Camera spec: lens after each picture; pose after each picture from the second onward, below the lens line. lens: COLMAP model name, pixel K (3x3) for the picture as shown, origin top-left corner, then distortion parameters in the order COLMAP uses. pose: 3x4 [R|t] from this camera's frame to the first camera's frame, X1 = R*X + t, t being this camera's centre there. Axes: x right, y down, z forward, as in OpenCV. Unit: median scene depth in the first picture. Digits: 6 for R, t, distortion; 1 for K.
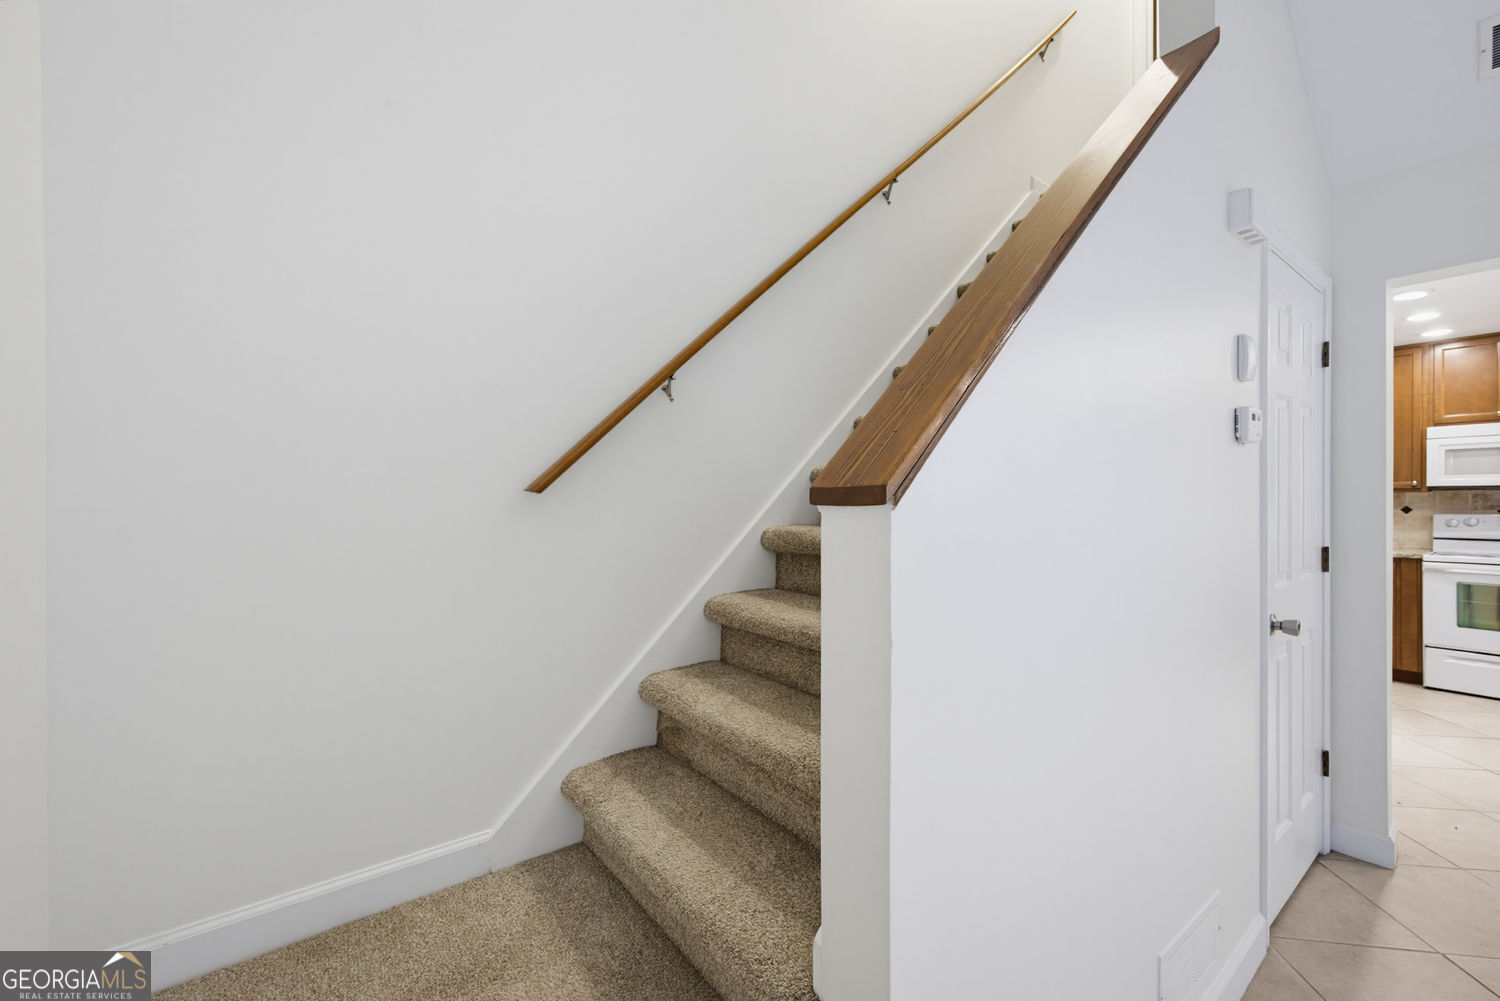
lens RADIAL K [[597.6, 0, 744.2], [0, 597.6, 499.0], [0, 0, 1]] dist [0.000355, 0.000670]
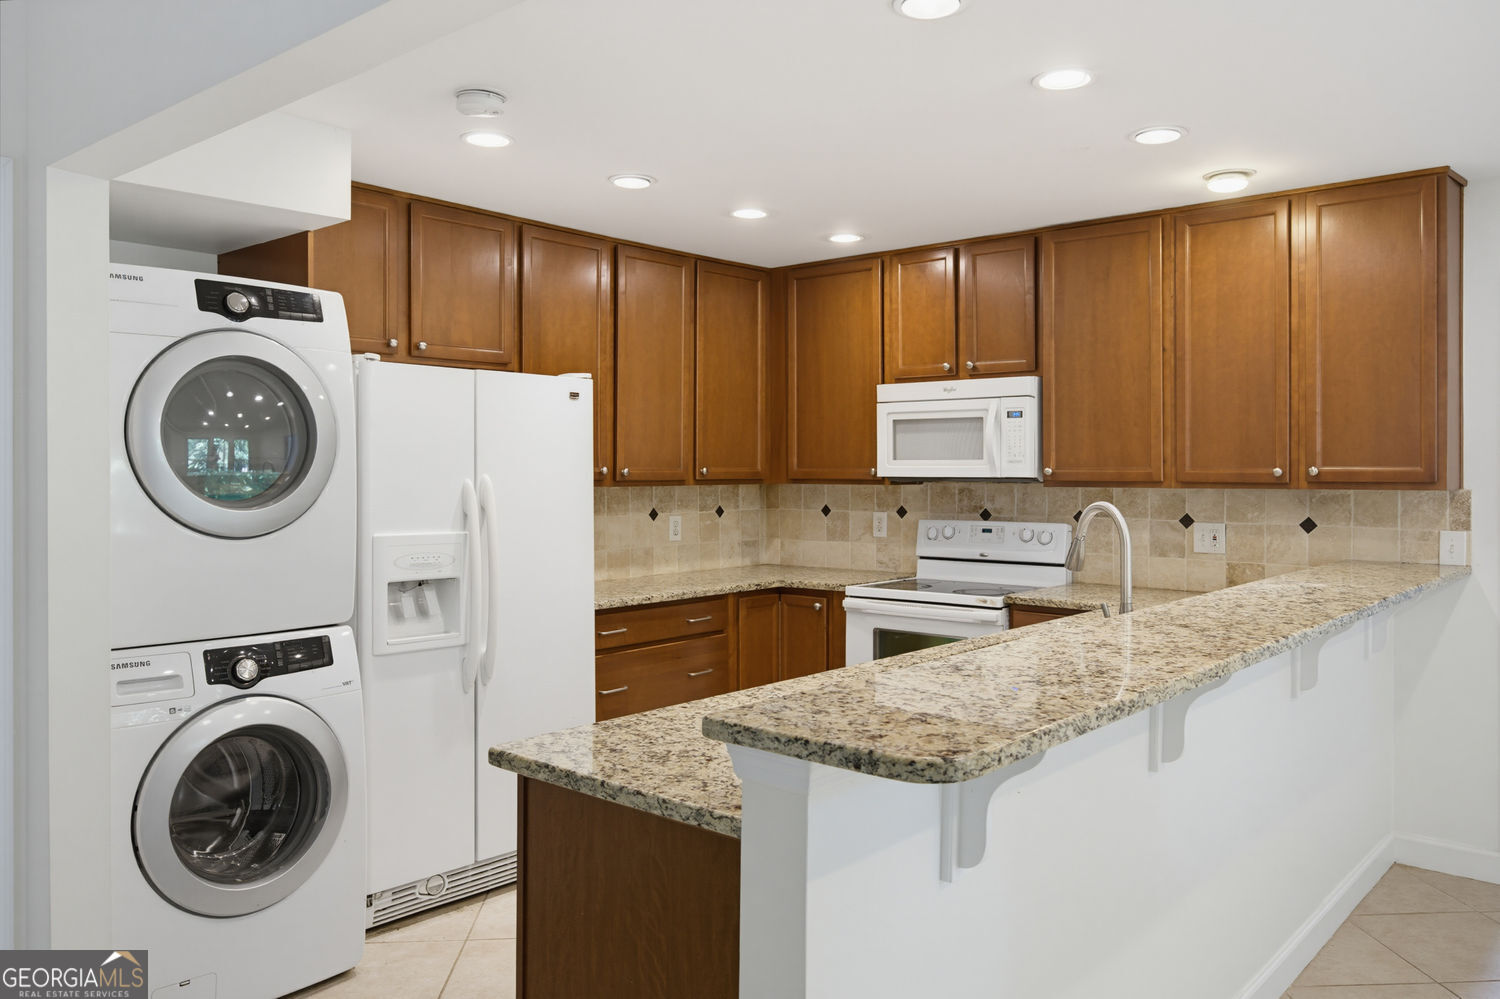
lens RADIAL K [[1144.0, 0, 756.6], [0, 1144.0, 462.9], [0, 0, 1]] dist [0.002793, 0.011889]
pose [[0.974959, 0.000729, 0.222385, 0.738371], [0.000687, 0.999980, -0.006288, -0.028504], [-0.222385, 0.006283, 0.974939, -0.155758]]
